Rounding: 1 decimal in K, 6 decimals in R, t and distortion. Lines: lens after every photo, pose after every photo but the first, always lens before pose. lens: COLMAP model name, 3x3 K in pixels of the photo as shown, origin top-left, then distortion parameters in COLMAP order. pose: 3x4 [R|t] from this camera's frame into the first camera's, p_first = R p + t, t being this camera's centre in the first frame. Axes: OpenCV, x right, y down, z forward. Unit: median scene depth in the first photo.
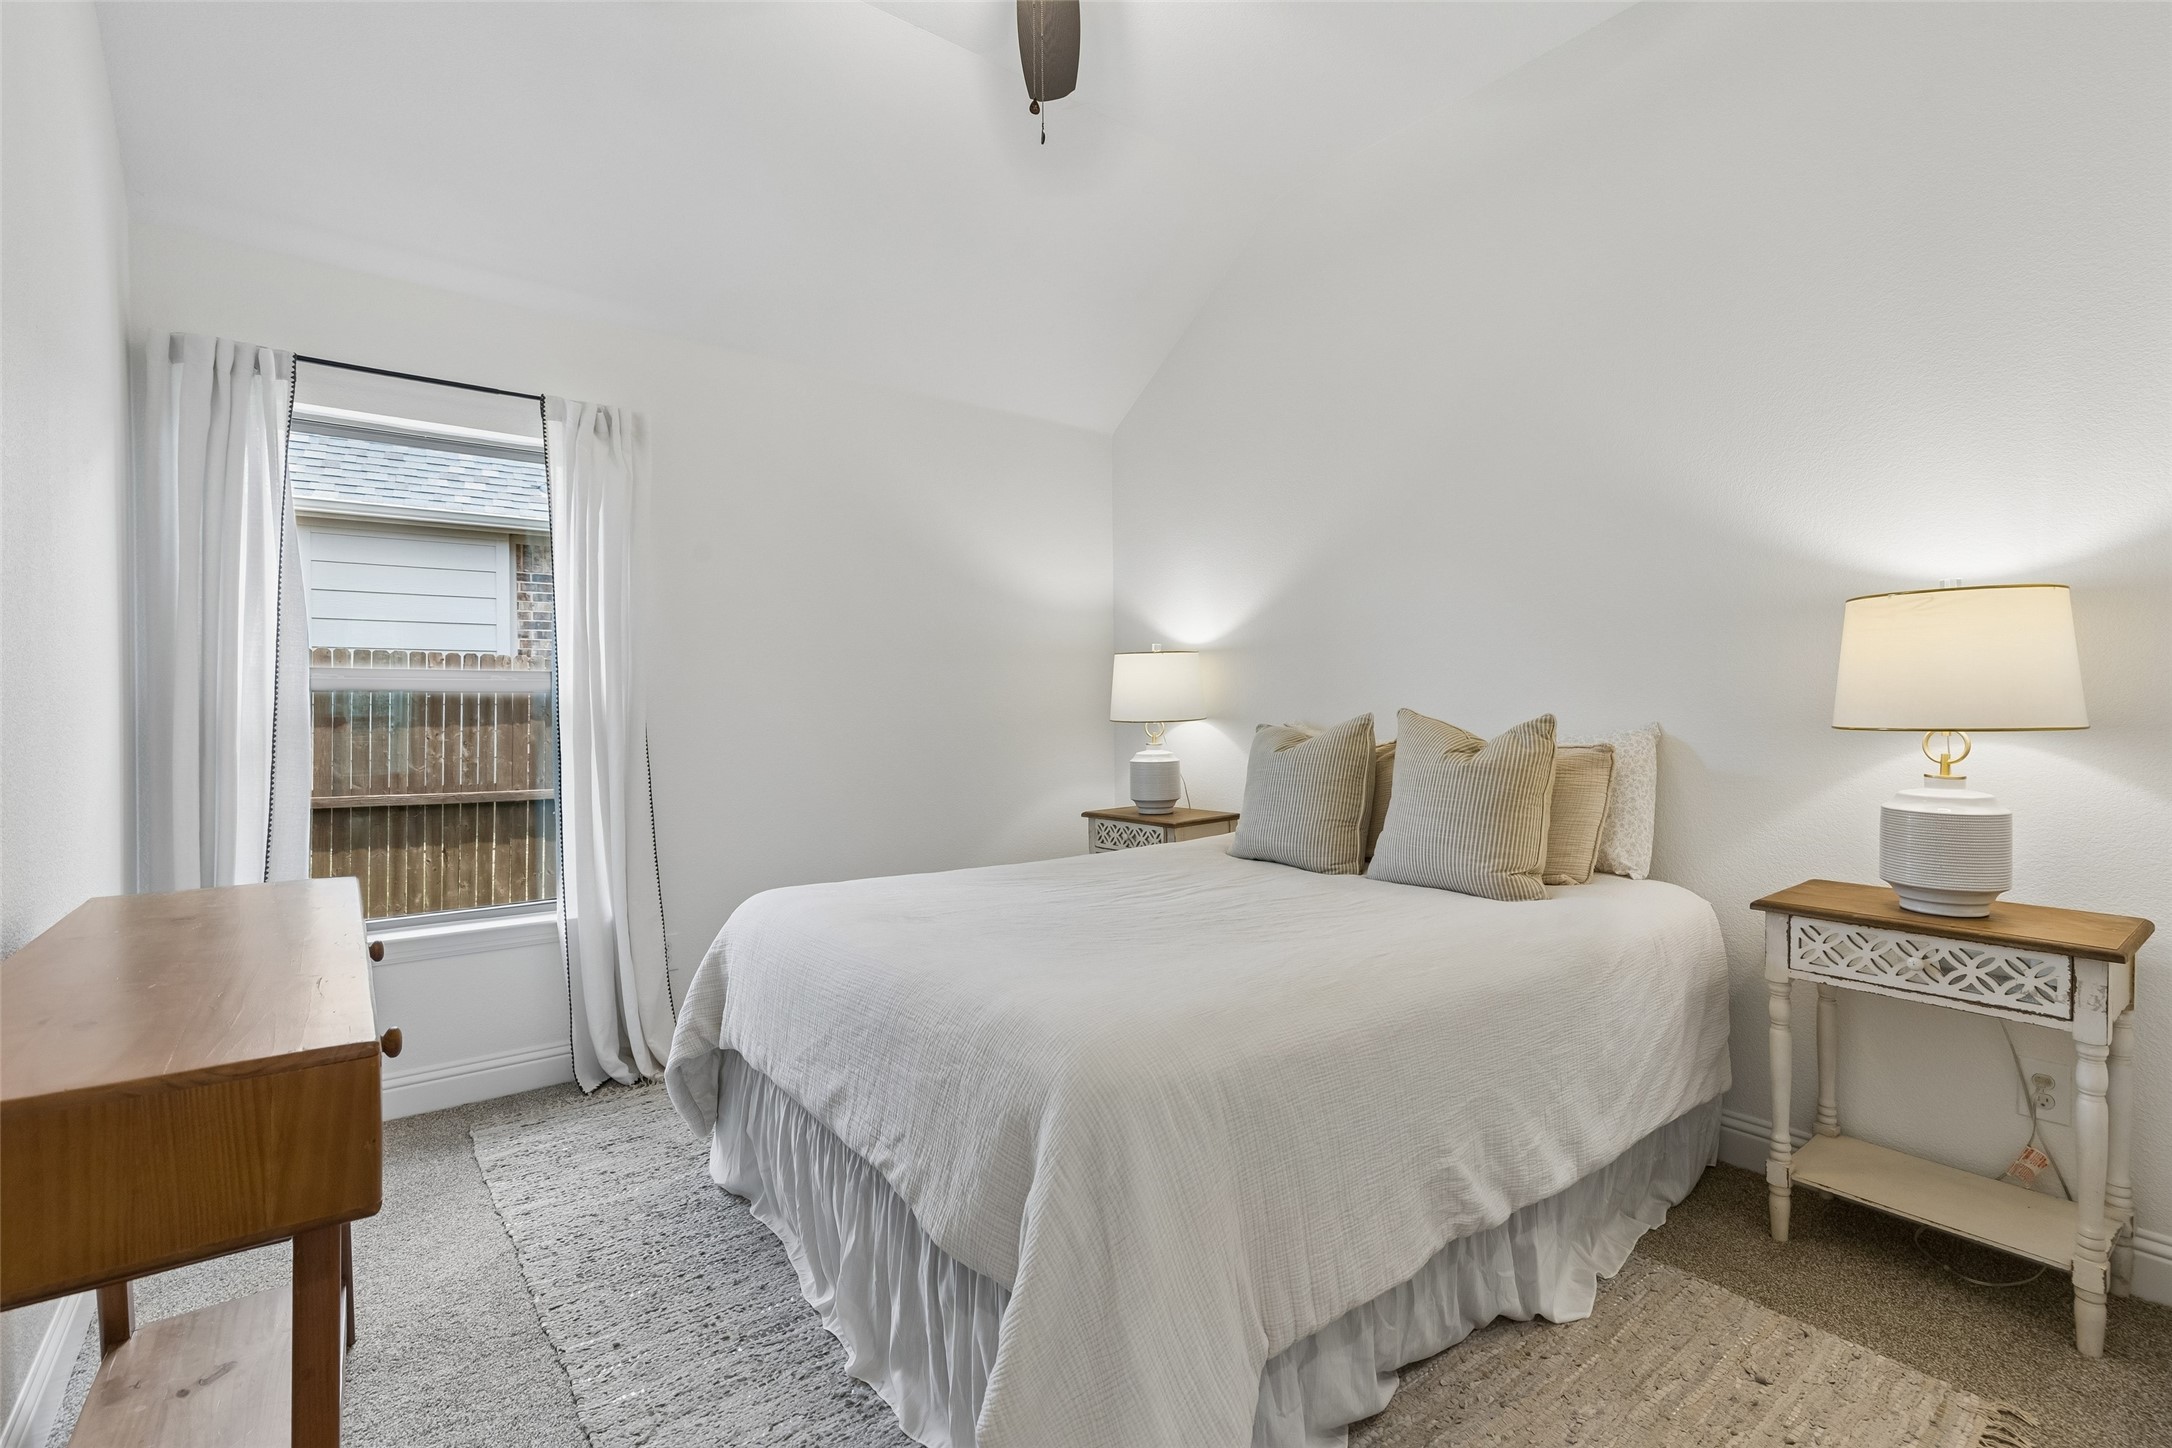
lens RADIAL K [[989.1, 0, 1098.4], [0, 989.1, 716.5], [0, 0, 1]] dist [0.011571, -0.000497]
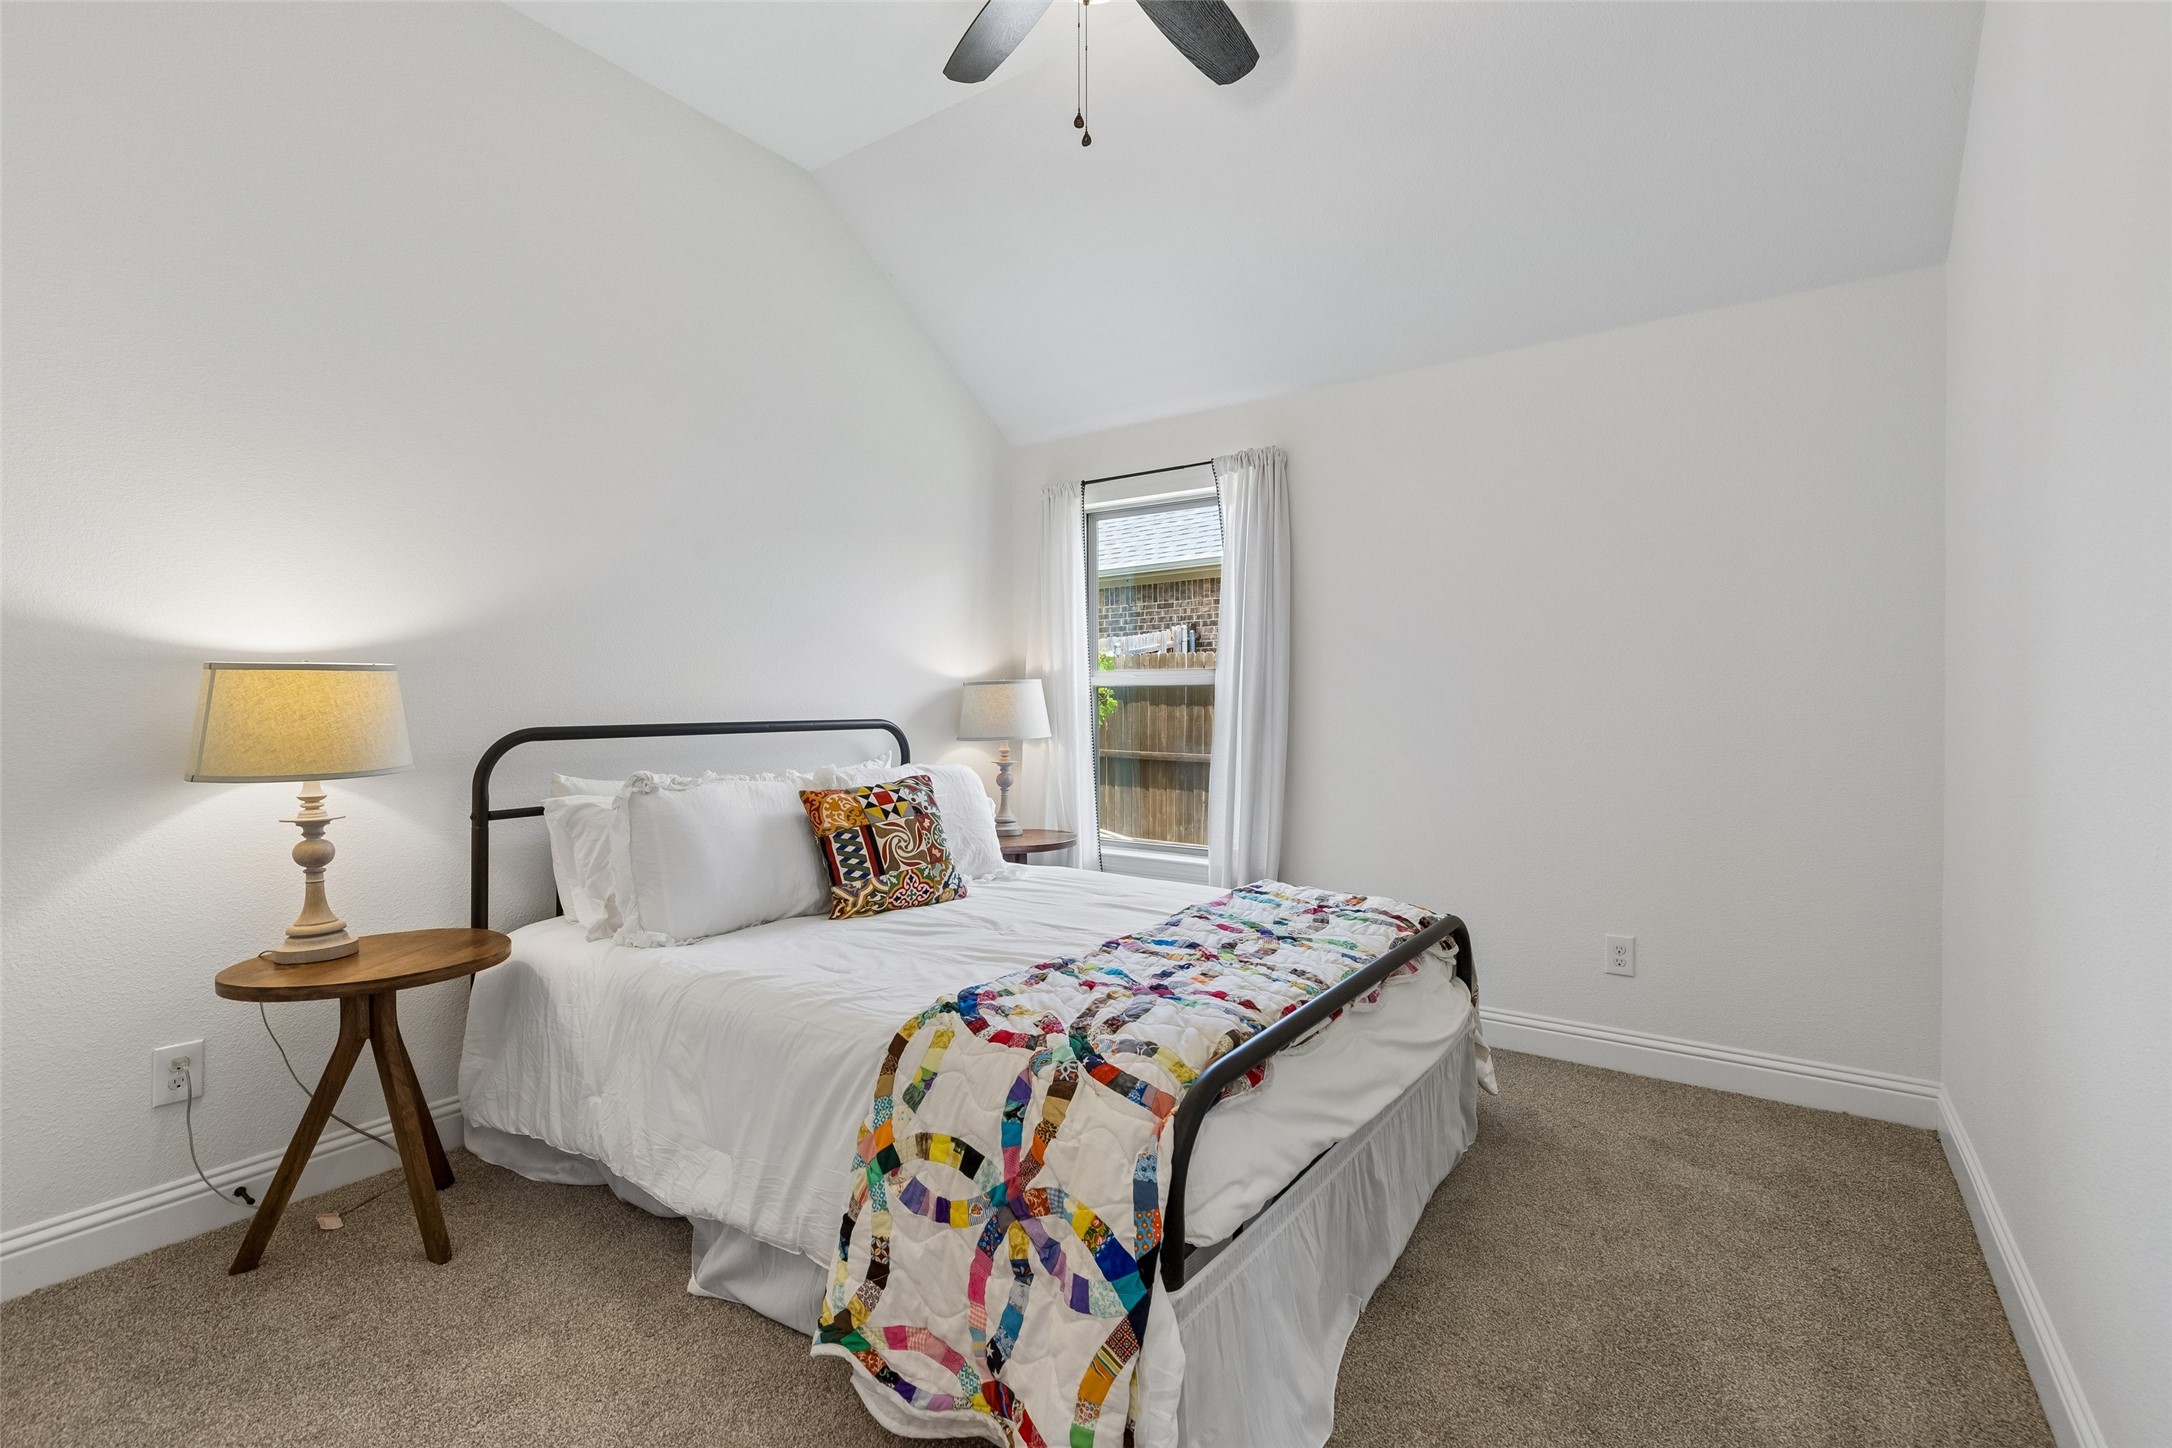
lens RADIAL K [[989.1, 0, 1098.4], [0, 989.1, 716.5], [0, 0, 1]] dist [0.011571, -0.000497]
pose [[0.299154, -0.001728, -0.954203, 0.666928], [0.008557, 0.999963, 0.000872, 0.021510], [0.954166, -0.008426, 0.299158, 0.482031]]
